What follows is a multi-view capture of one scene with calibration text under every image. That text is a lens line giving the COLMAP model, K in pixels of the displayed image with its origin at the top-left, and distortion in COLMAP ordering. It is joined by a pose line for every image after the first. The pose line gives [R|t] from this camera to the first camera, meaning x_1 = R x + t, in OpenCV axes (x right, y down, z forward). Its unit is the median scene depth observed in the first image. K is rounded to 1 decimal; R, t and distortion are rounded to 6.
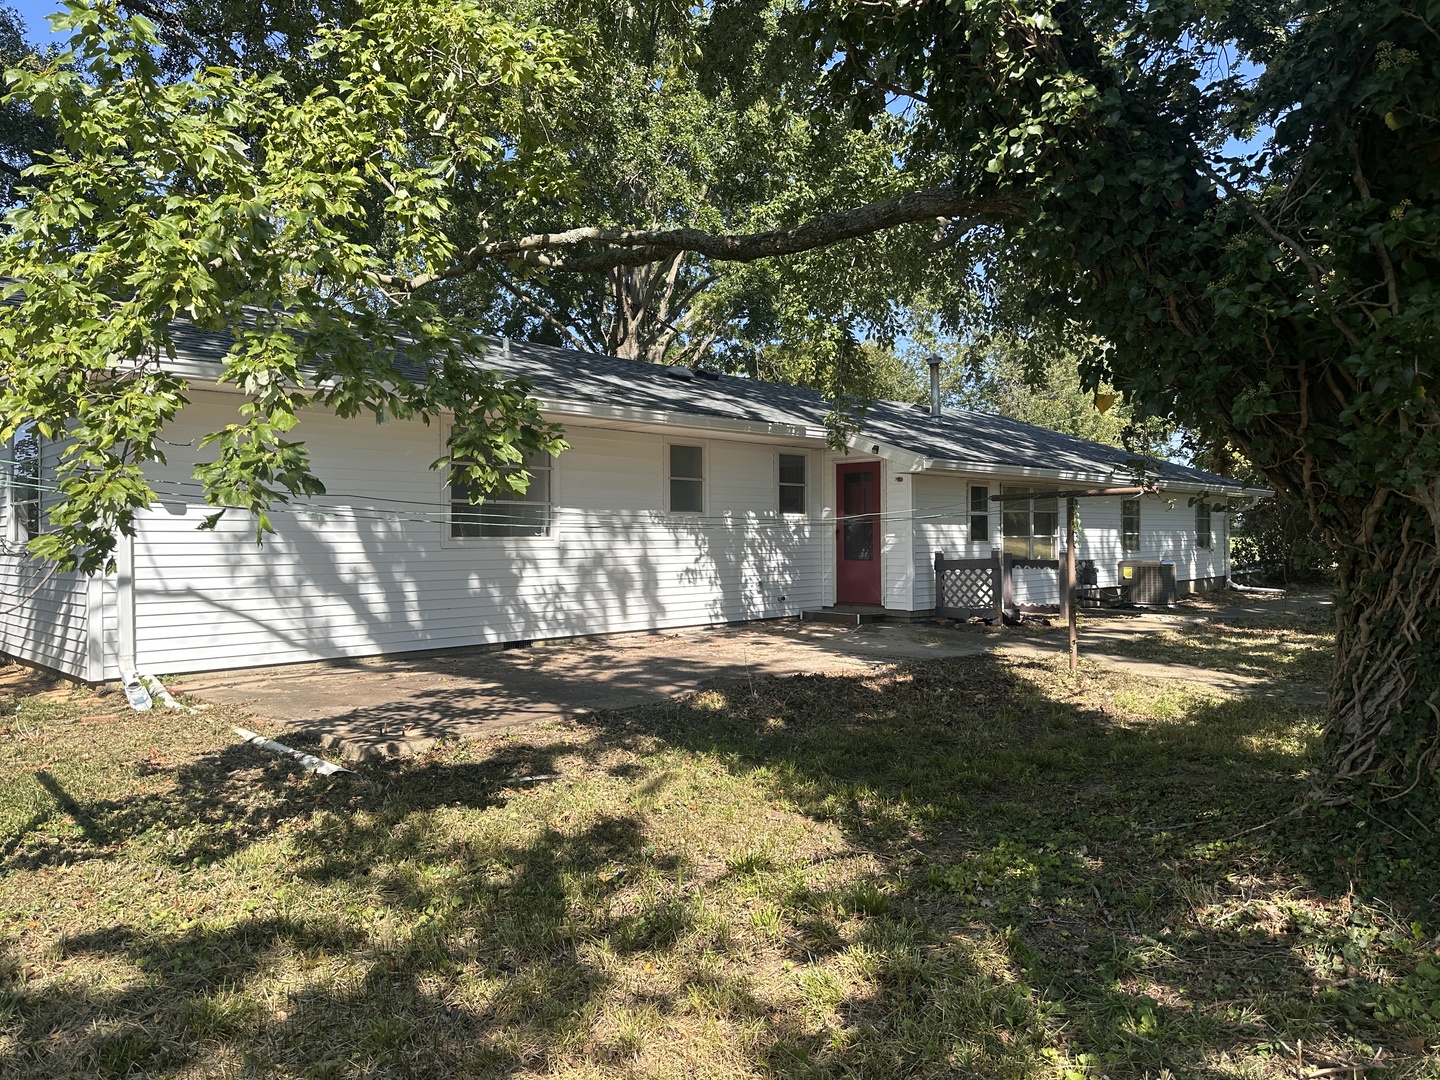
lens RADIAL K [[1024.4, 0, 721.2], [0, 1024.4, 537.7], [0, 0, 1]] dist [0.041148, -0.033490]
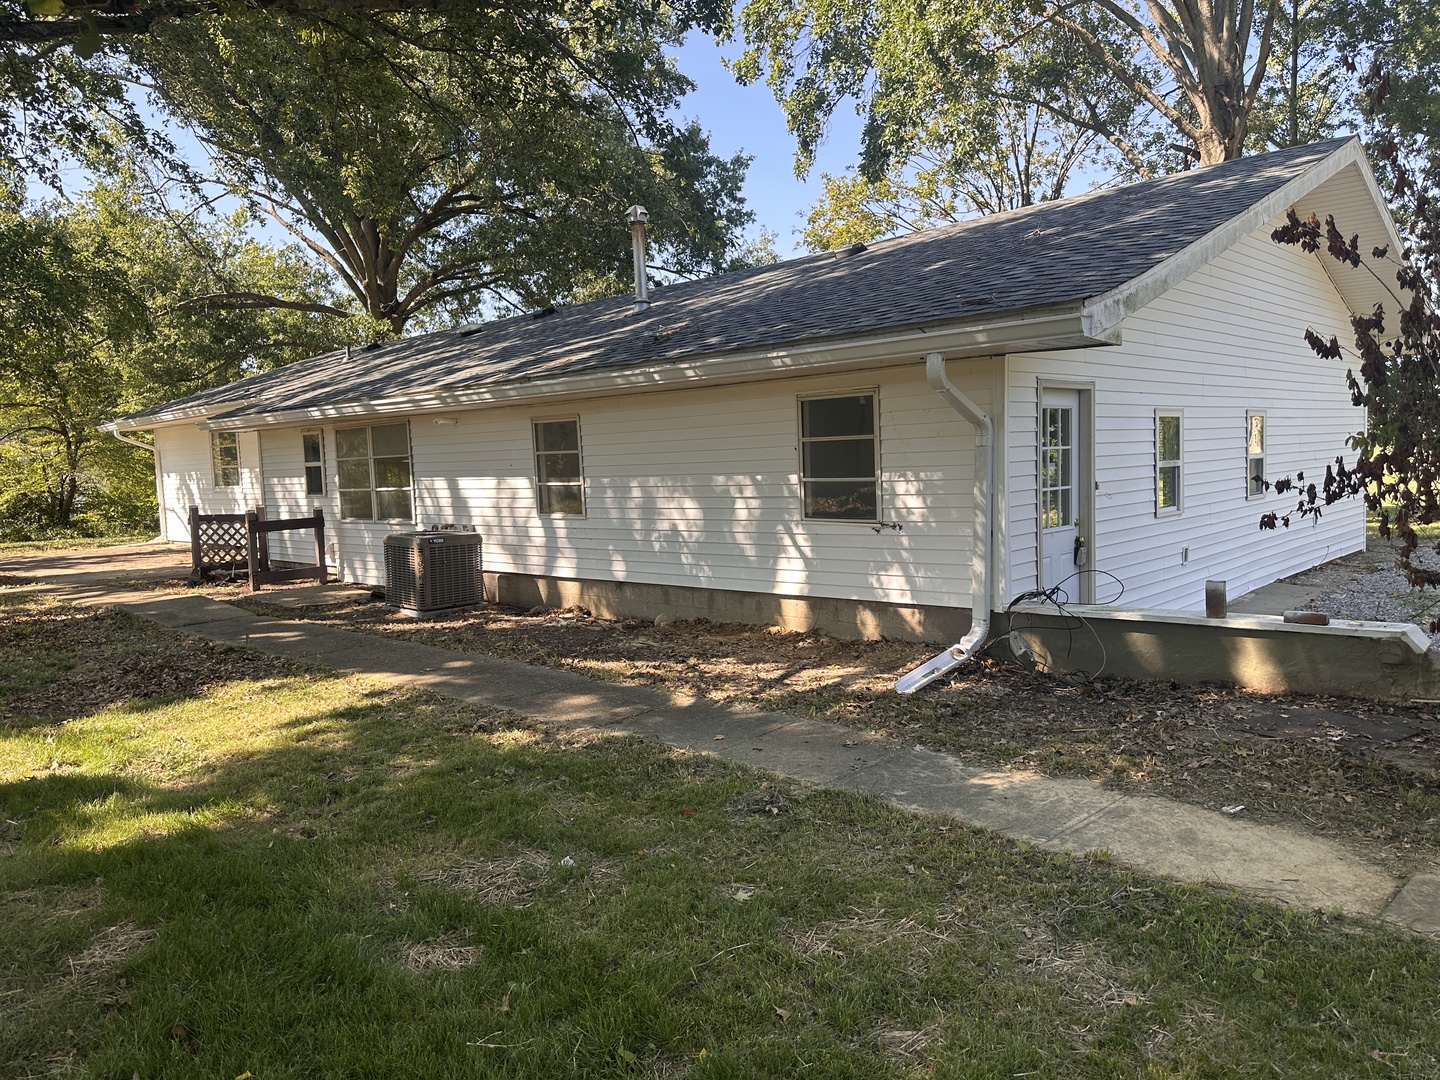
lens RADIAL K [[1024.4, 0, 720.8], [0, 1024.4, 541.6], [0, 0, 1]] dist [0.041148, -0.033490]
pose [[0.834692, -0.083158, 0.544403, 0.203633], [0.053079, 0.996079, 0.070770, -0.006576], [-0.548153, -0.030175, 0.835833, 0.566173]]
